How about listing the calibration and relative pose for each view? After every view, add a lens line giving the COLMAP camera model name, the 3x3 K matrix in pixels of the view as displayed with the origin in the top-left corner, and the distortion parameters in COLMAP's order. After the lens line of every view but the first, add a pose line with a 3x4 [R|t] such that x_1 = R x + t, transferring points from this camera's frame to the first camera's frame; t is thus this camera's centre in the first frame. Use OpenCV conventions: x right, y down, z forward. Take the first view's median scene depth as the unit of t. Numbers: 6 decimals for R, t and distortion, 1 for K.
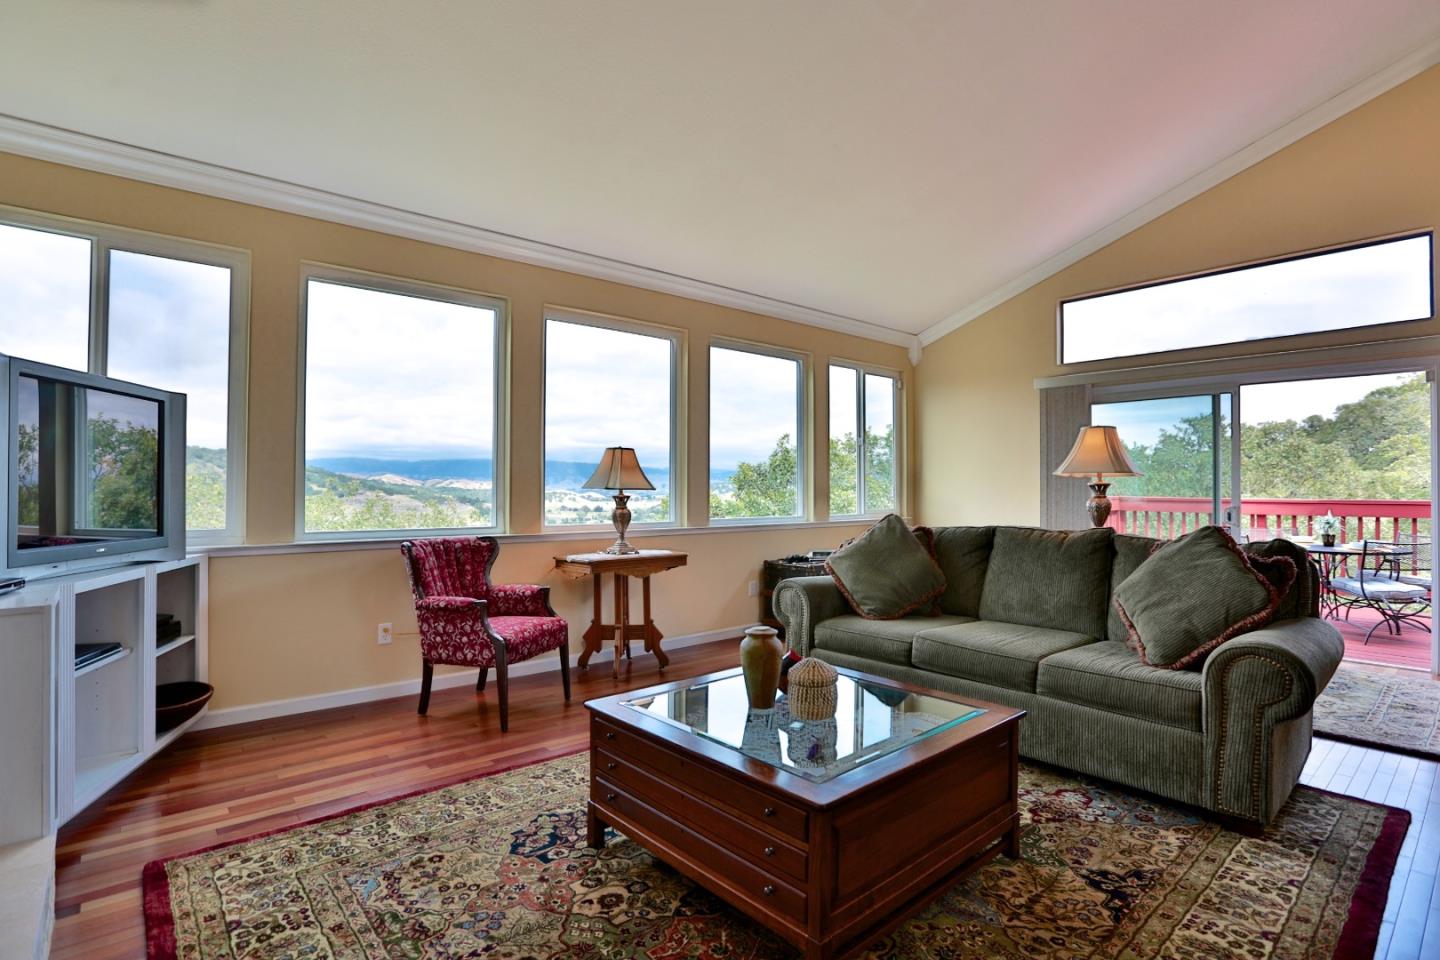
lens RADIAL K [[710.5, 0, 719.3], [0, 710.5, 481.8], [0, 0, 1]] dist [-0.037666, 0.007470]
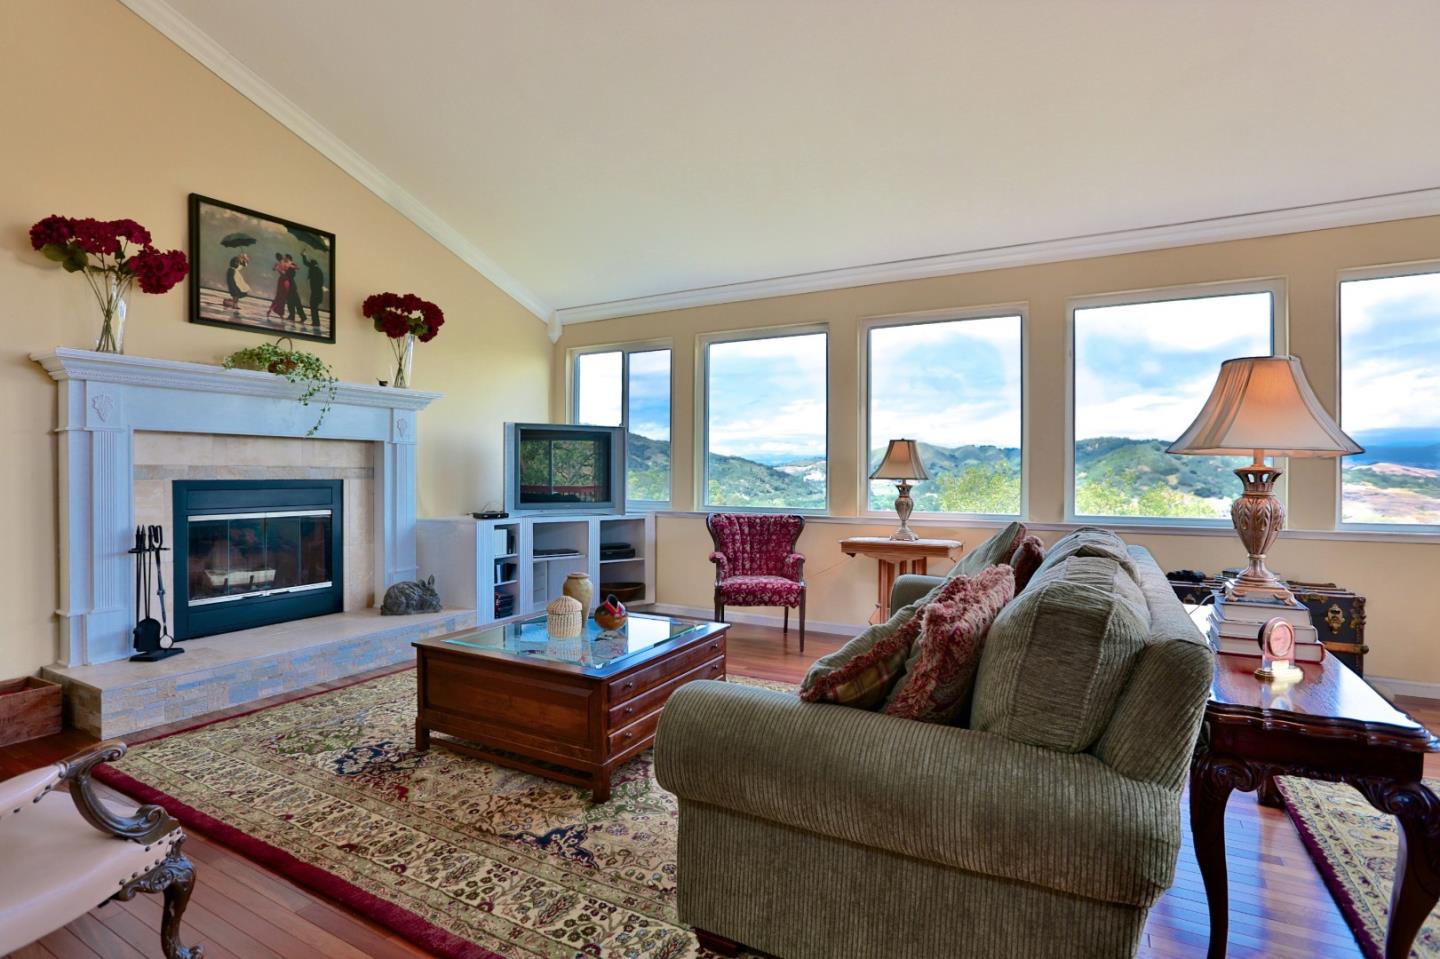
lens RADIAL K [[710.5, 0, 707.5], [0, 710.5, 475.9], [0, 0, 1]] dist [-0.037666, 0.007470]
pose [[0.333567, -0.000930, -0.942726, 1.315238], [0.005568, 0.999984, 0.000984, 0.005900], [0.942710, -0.005577, 0.333567, 0.665318]]
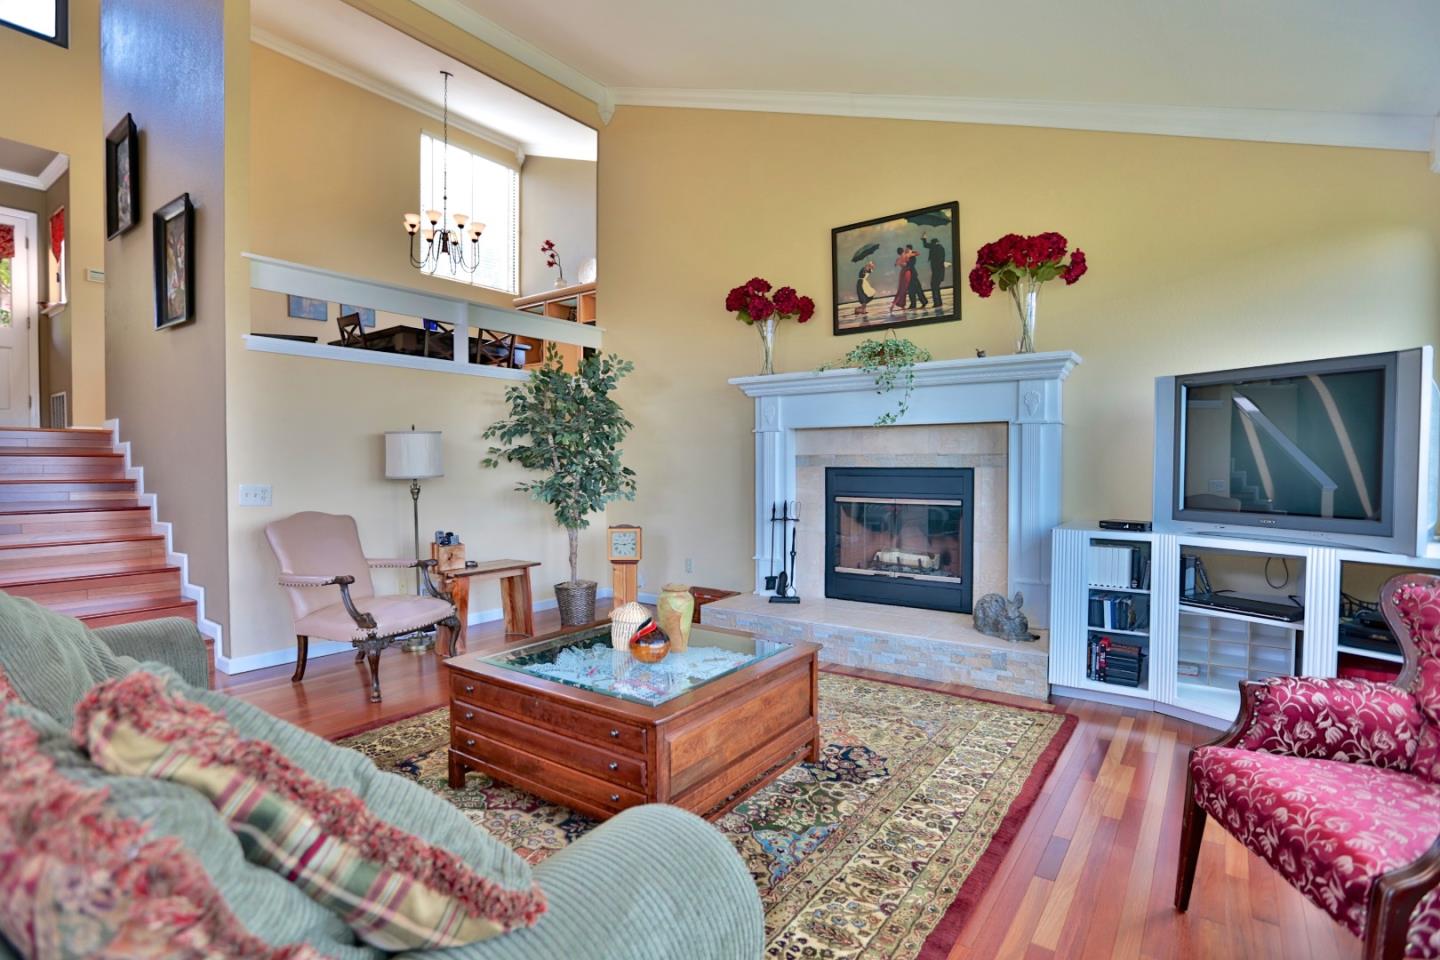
lens RADIAL K [[710.5, 0, 711.2], [0, 710.5, 468.5], [0, 0, 1]] dist [-0.037666, 0.007470]
pose [[-0.976229, -0.000731, -0.216741, 0.221988], [-0.001232, 0.999997, 0.002176, 0.011473], [0.216738, 0.002391, -0.976227, 1.870663]]
